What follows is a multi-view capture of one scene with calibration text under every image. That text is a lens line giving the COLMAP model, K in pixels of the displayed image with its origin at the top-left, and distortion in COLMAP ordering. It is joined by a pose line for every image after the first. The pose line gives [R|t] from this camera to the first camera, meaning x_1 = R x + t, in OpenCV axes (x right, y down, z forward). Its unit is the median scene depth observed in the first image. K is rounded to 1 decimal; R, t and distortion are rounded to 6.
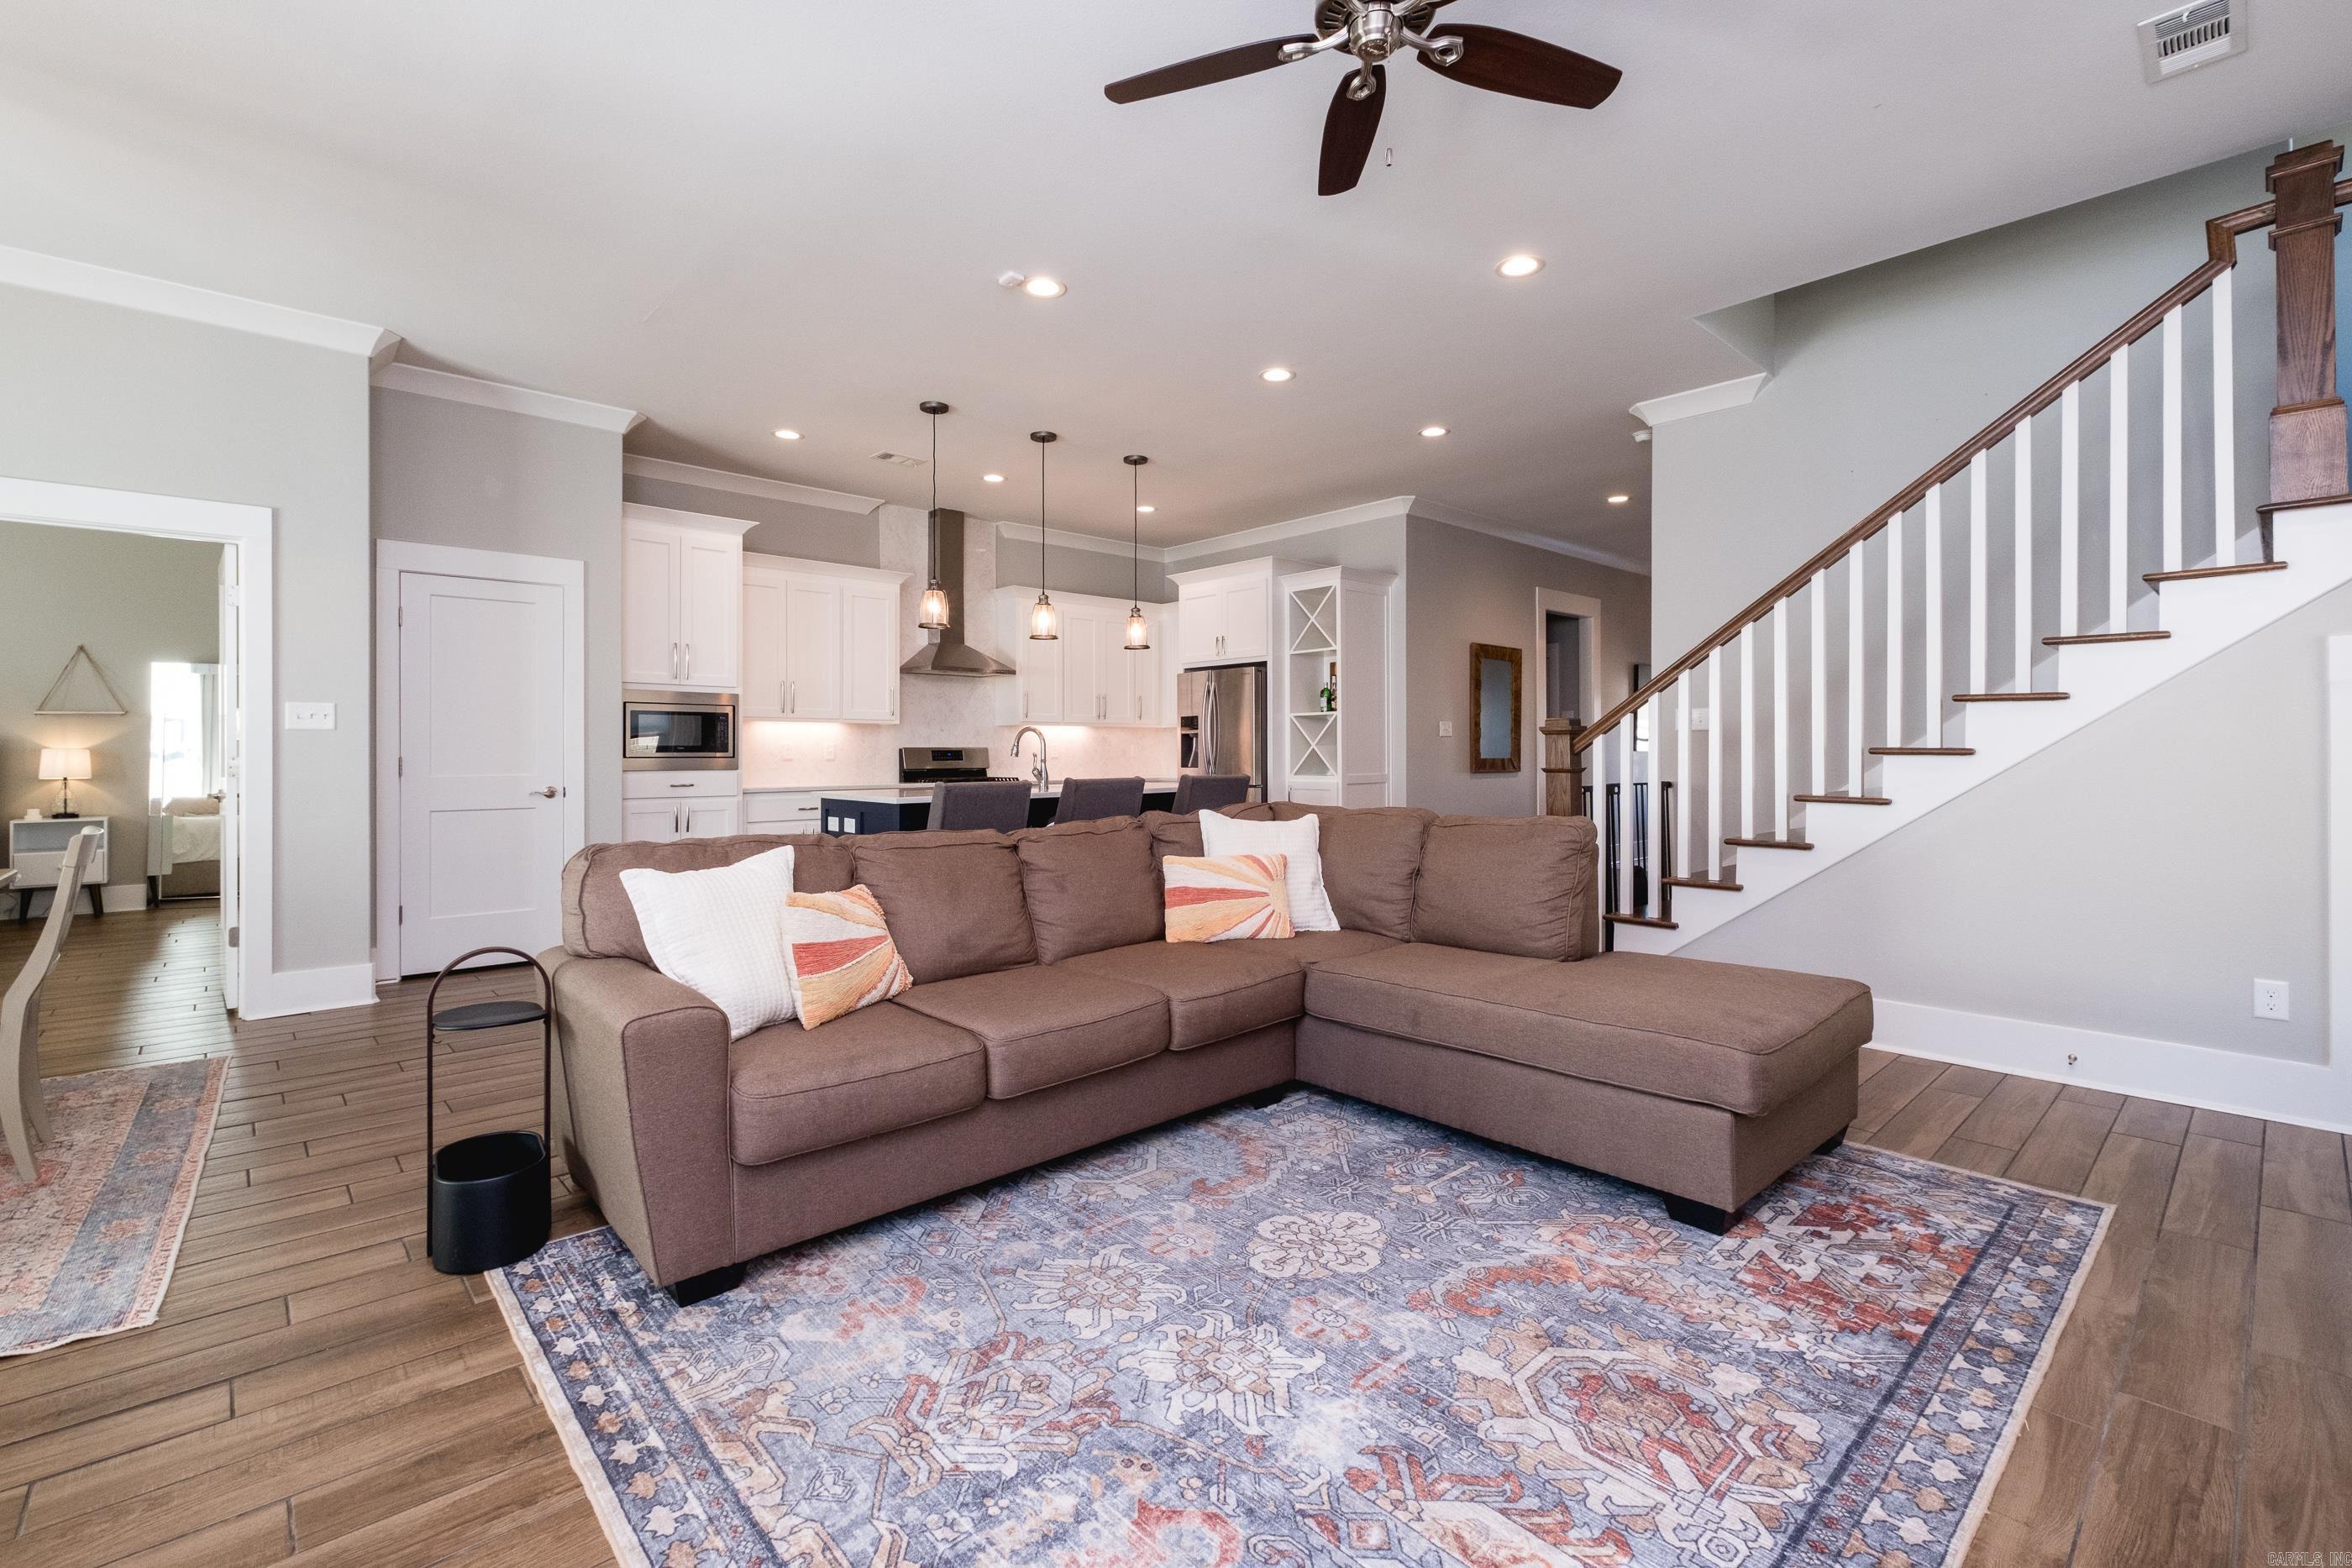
lens RADIAL K [[1028.8, 0, 1173.1], [0, 1028.8, 758.5], [0, 0, 1]] dist [0.000793, 0.000233]
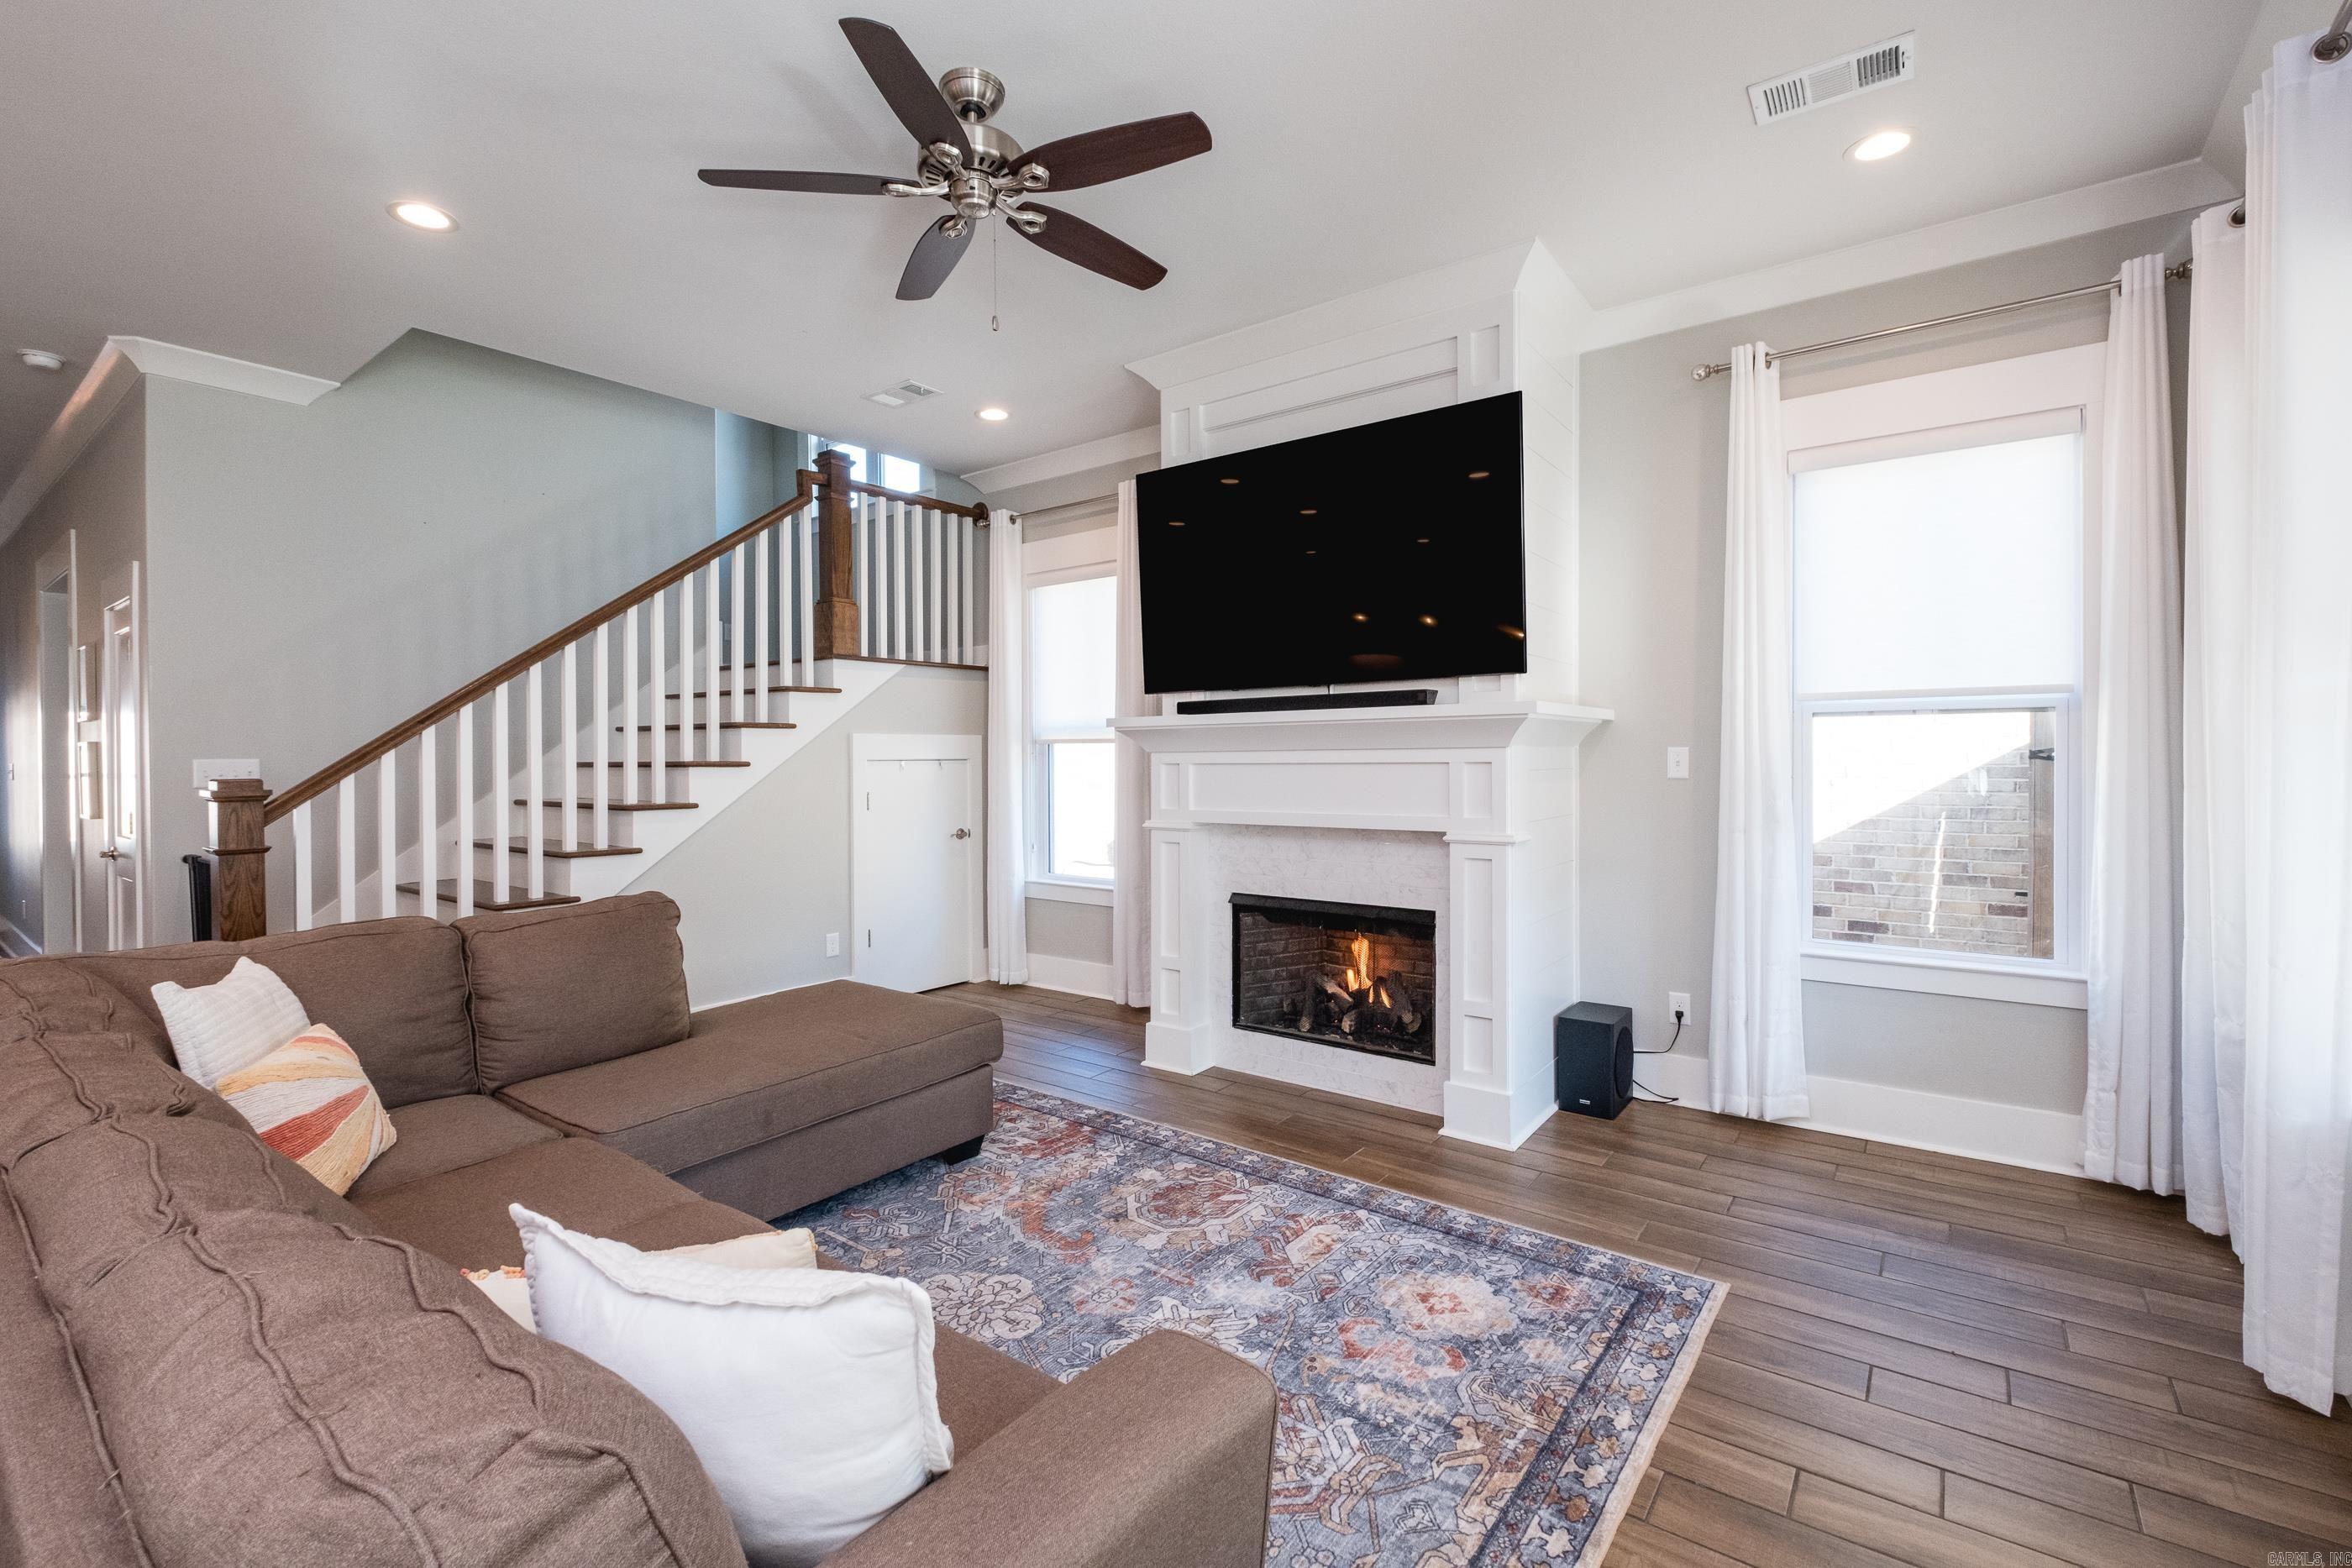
lens RADIAL K [[1028.8, 0, 1173.1], [0, 1028.8, 758.5], [0, 0, 1]] dist [0.000793, 0.000233]
pose [[-0.174958, -0.001094, 0.984575, -0.952742], [0.016286, 0.999859, 0.004005, -0.097389], [-0.984441, 0.016735, -0.174916, 0.983071]]
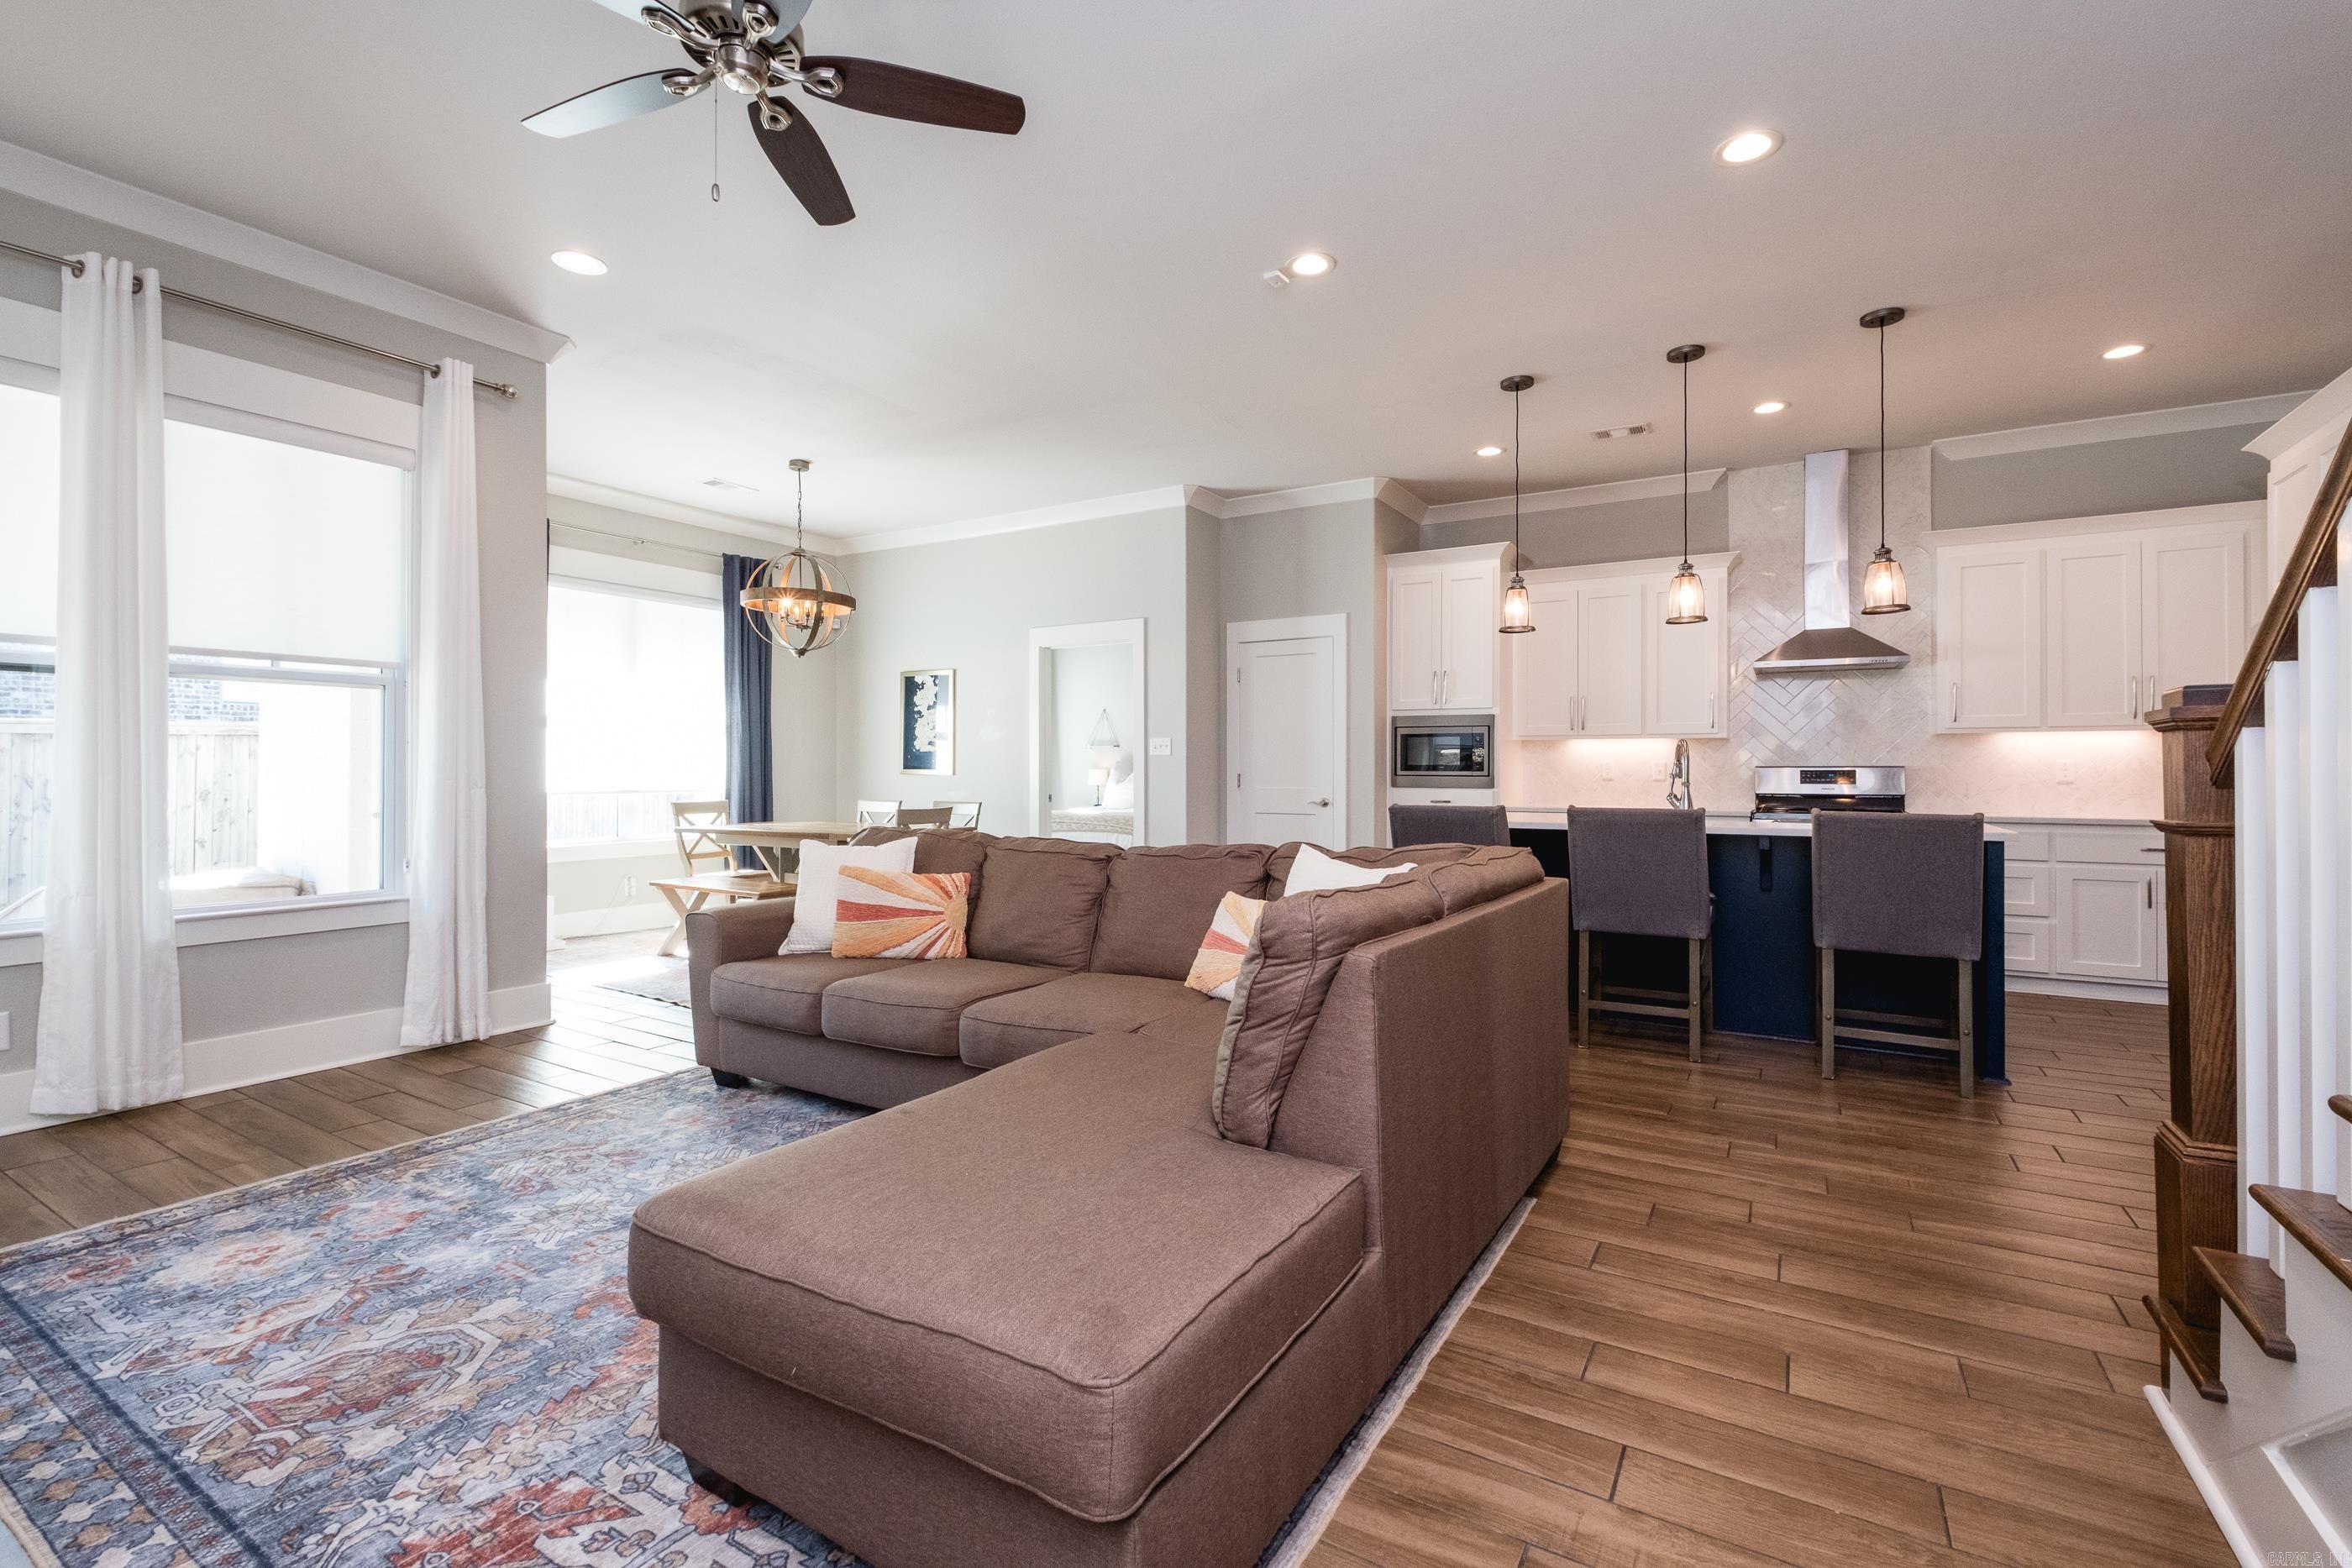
lens RADIAL K [[1028.8, 0, 1173.1], [0, 1028.8, 758.5], [0, 0, 1]] dist [0.000793, 0.000233]
pose [[0.283941, -0.006407, -0.958820, 1.301549], [-0.008407, 0.999923, -0.009171, -0.017324], [0.958805, 0.010664, 0.283865, 1.117478]]
